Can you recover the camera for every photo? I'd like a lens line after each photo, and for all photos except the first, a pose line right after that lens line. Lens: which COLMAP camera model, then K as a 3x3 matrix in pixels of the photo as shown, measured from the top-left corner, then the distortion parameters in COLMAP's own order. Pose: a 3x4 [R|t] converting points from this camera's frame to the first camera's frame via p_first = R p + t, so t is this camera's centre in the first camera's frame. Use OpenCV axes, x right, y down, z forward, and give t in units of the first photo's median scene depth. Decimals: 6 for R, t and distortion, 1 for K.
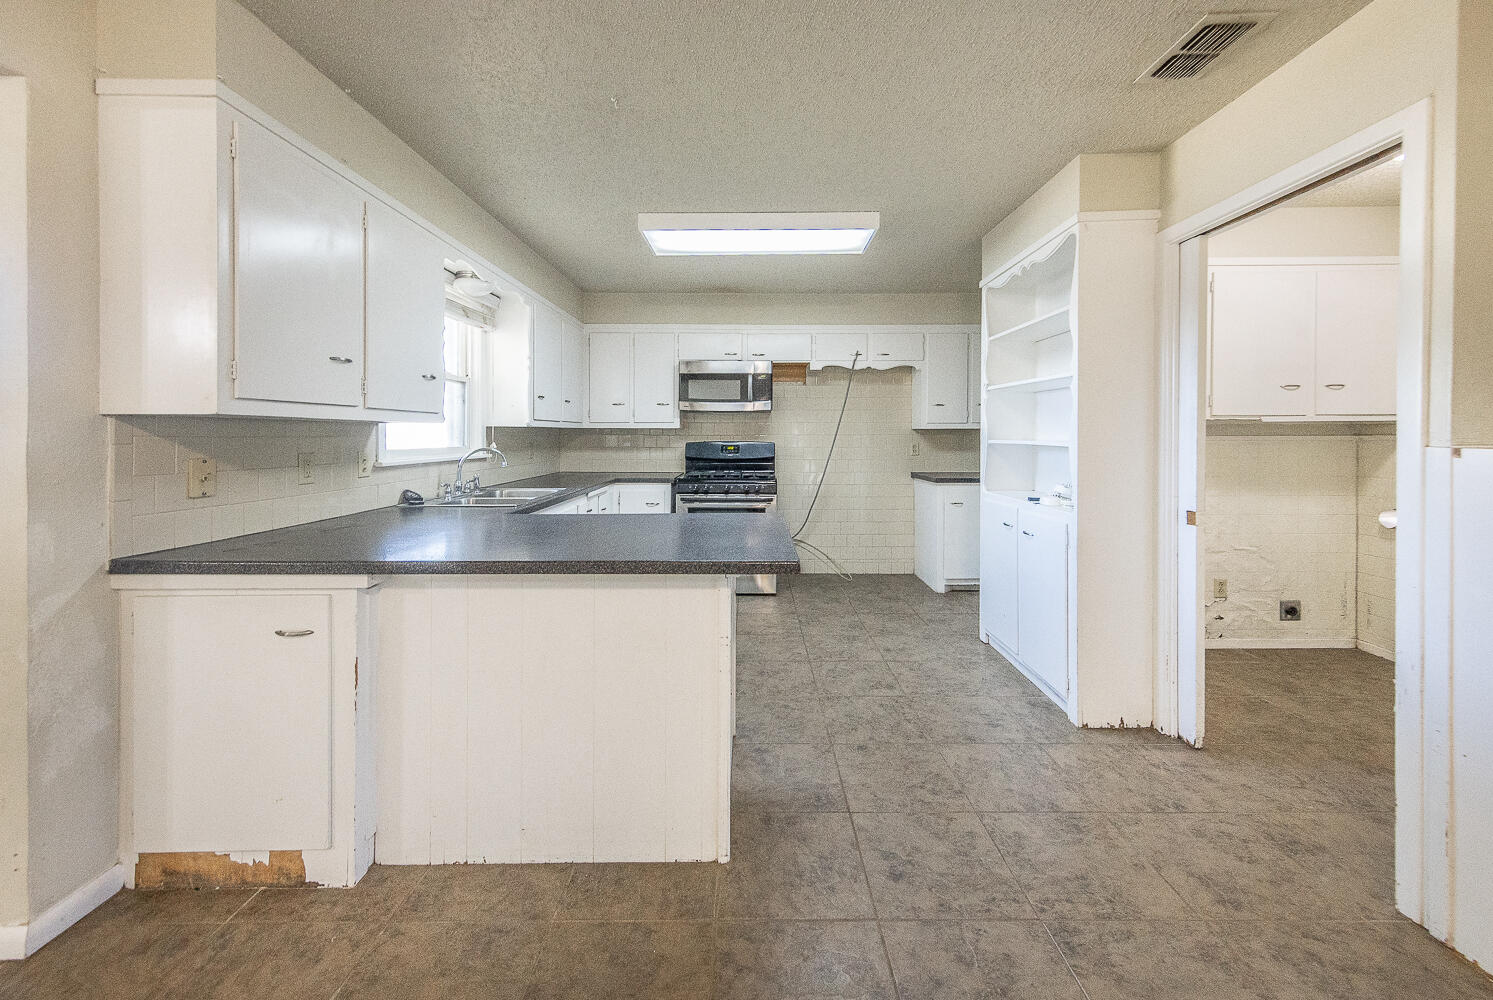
lens RADIAL K [[552.4, 0, 745.3], [0, 552.4, 443.5], [0, 0, 1]] dist [0.000369, -0.000027]
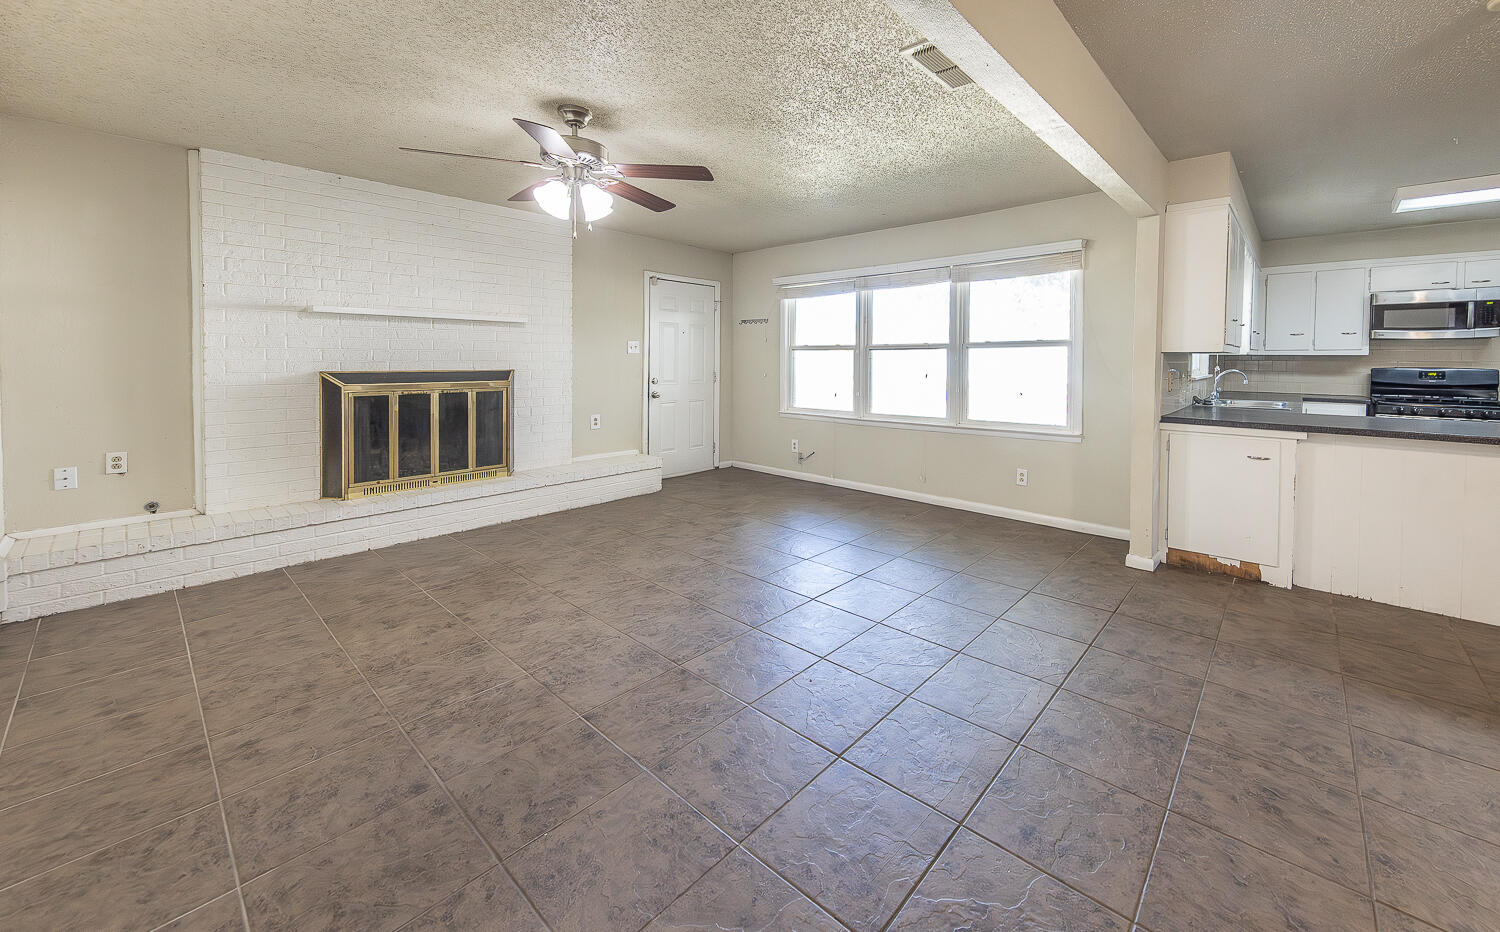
lens RADIAL K [[554.4, 0, 842.2], [0, 554.4, 375.0], [0, 0, 1]] dist [0.001439, 0.000011]
pose [[0.774606, 0.022548, -0.632042, -0.233563], [-0.014024, 0.999731, 0.018478, 0.006244], [0.632289, -0.005449, 0.774713, -0.510343]]
